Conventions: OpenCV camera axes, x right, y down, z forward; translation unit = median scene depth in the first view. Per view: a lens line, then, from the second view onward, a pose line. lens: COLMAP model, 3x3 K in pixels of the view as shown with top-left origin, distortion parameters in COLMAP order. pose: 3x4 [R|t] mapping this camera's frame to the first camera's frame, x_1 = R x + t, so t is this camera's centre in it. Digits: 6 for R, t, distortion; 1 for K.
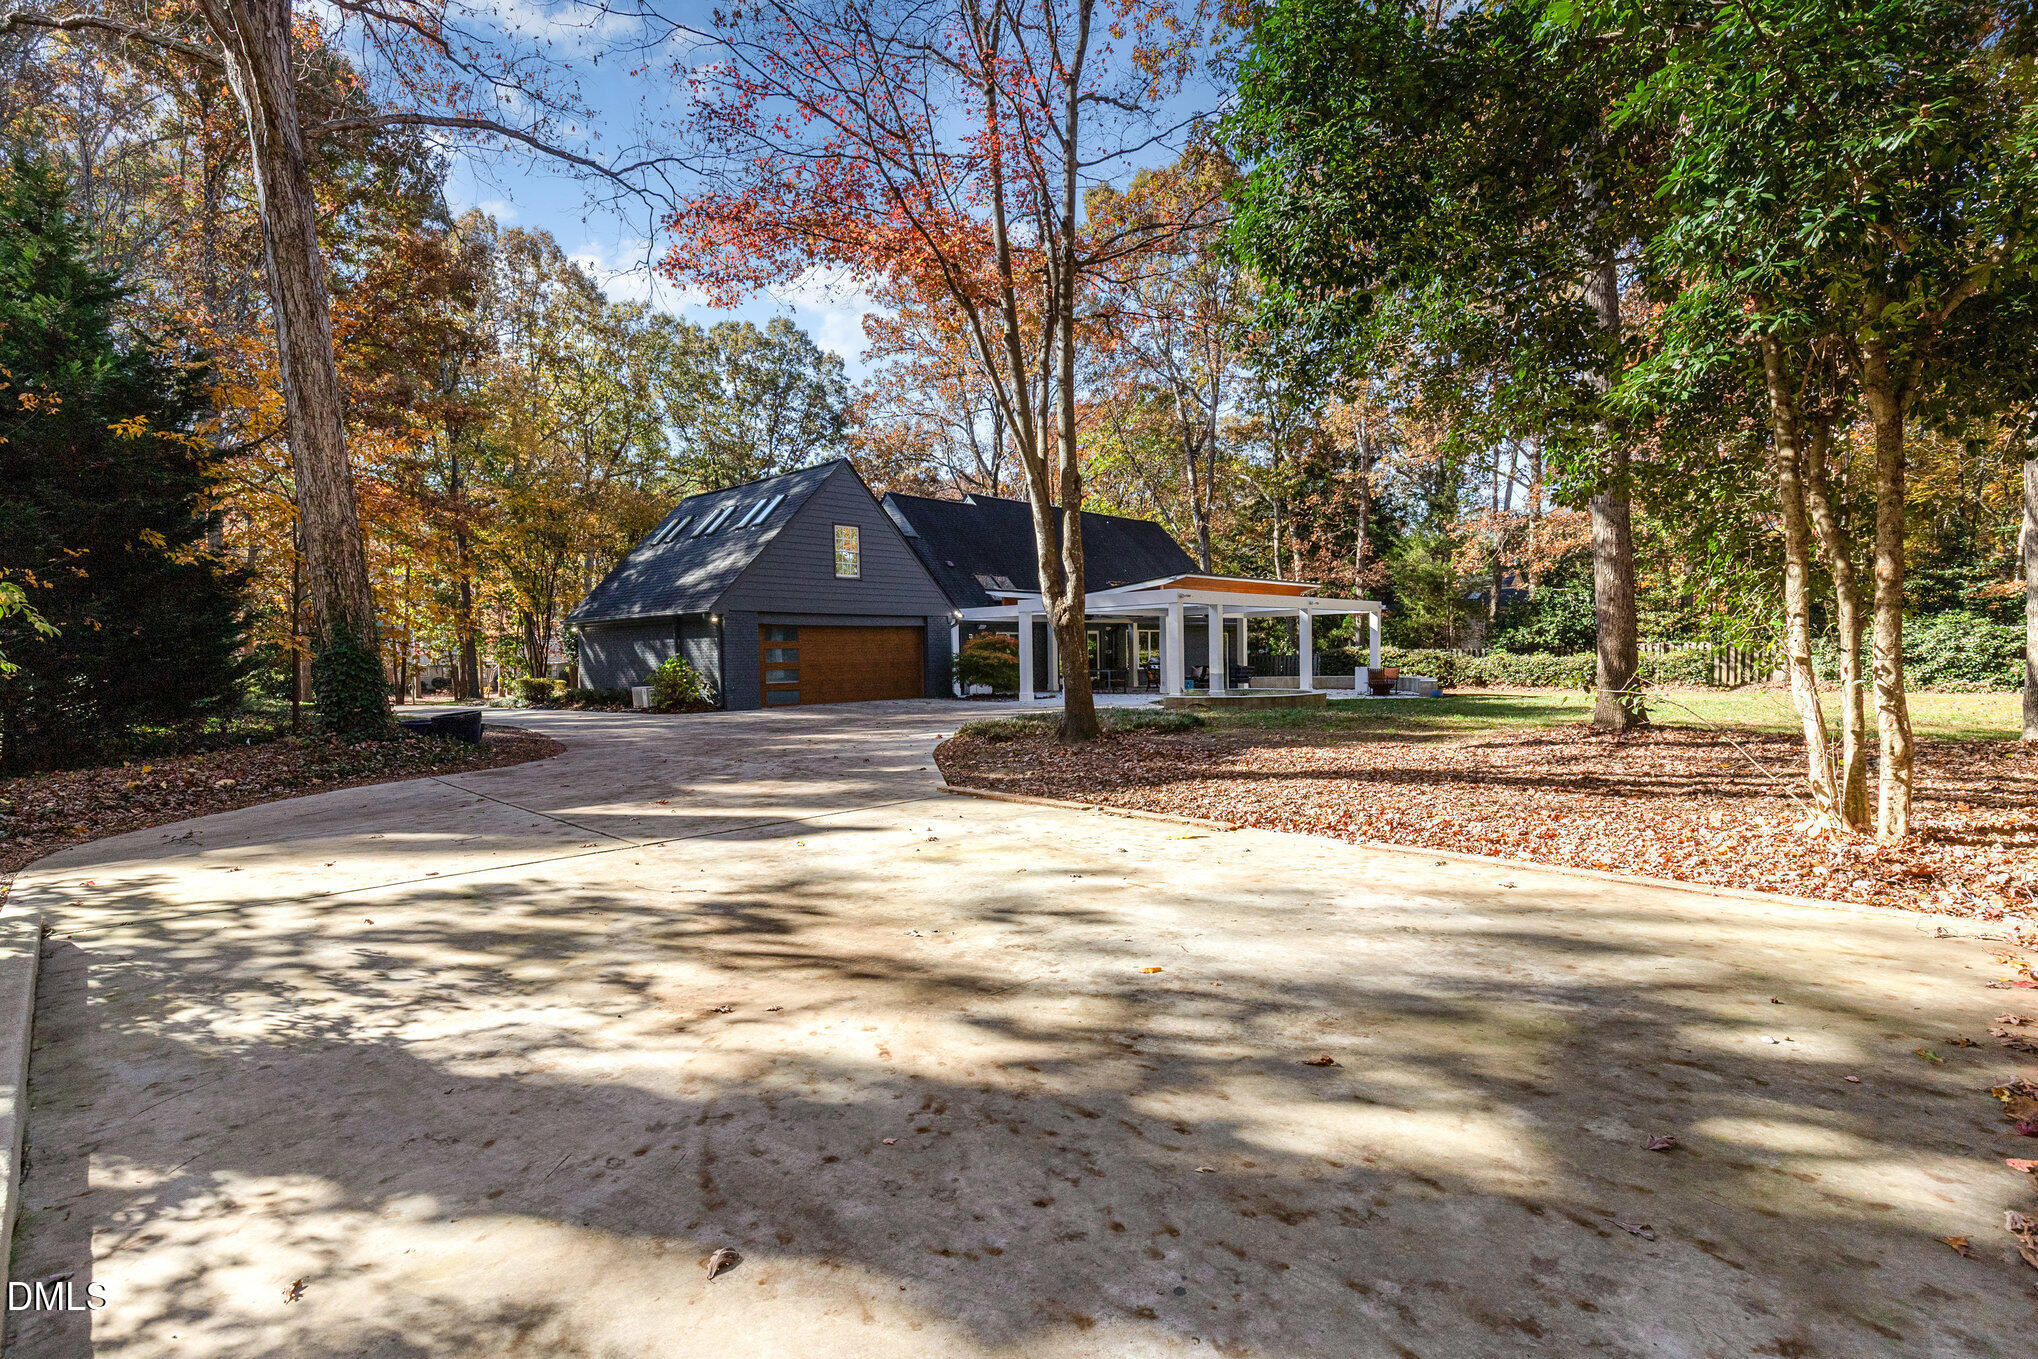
lens RADIAL K [[912.8, 0, 1011.2], [0, 912.8, 675.8], [0, 0, 1]] dist [0.026029, 0.000319]
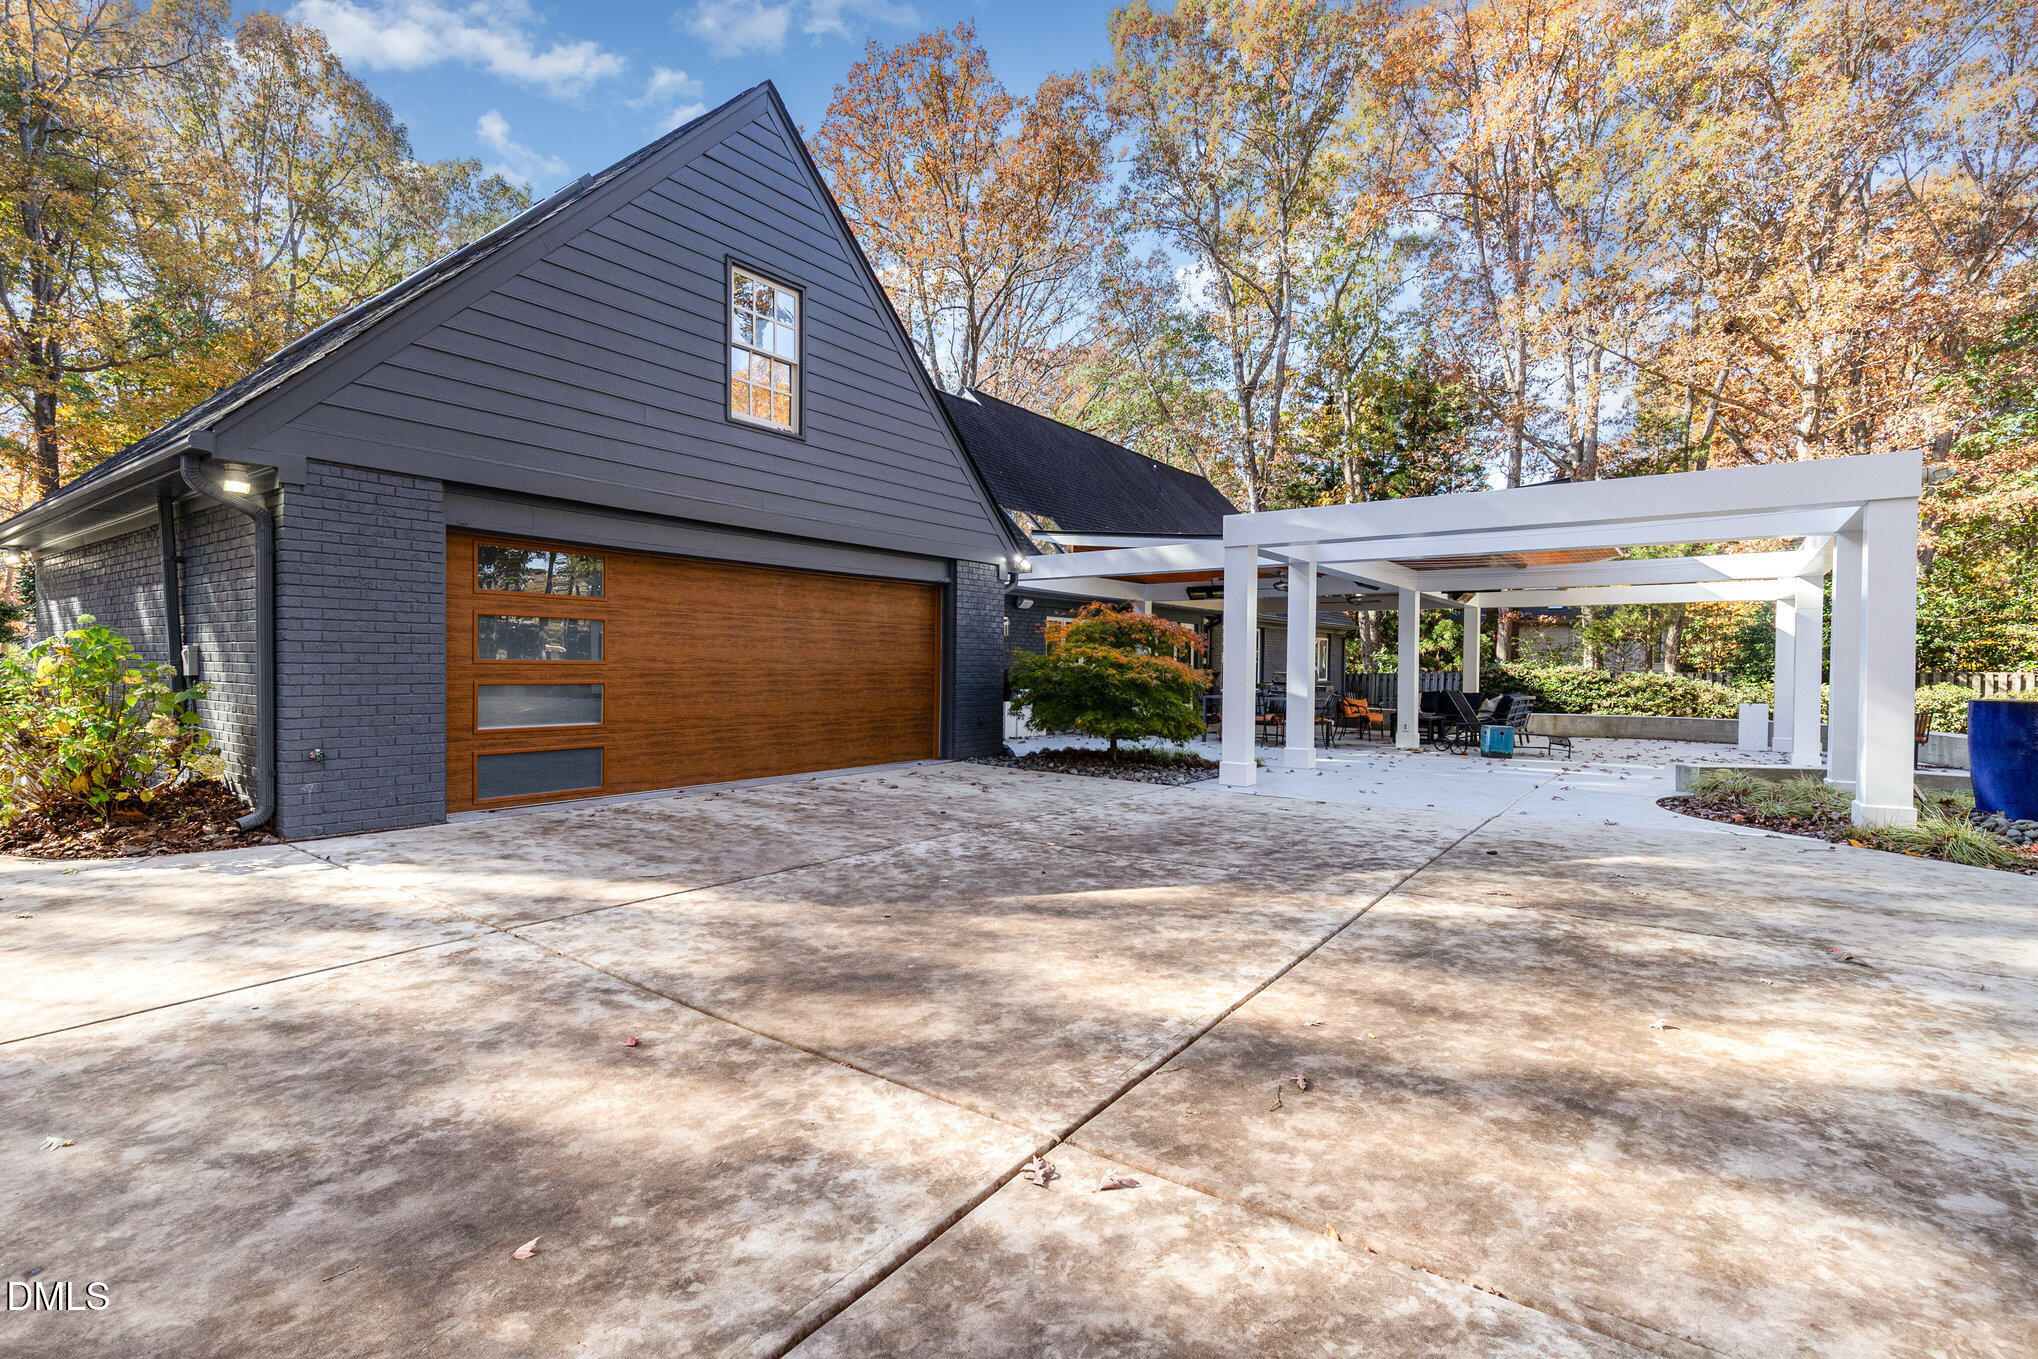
lens RADIAL K [[912.8, 0, 1011.2], [0, 912.8, 675.8], [0, 0, 1]] dist [0.026029, 0.000319]
pose [[0.993559, 0.028334, 0.109714, -0.111558], [-0.027522, 0.999581, -0.008913, -0.009839], [-0.109921, 0.005836, 0.993923, 0.591426]]
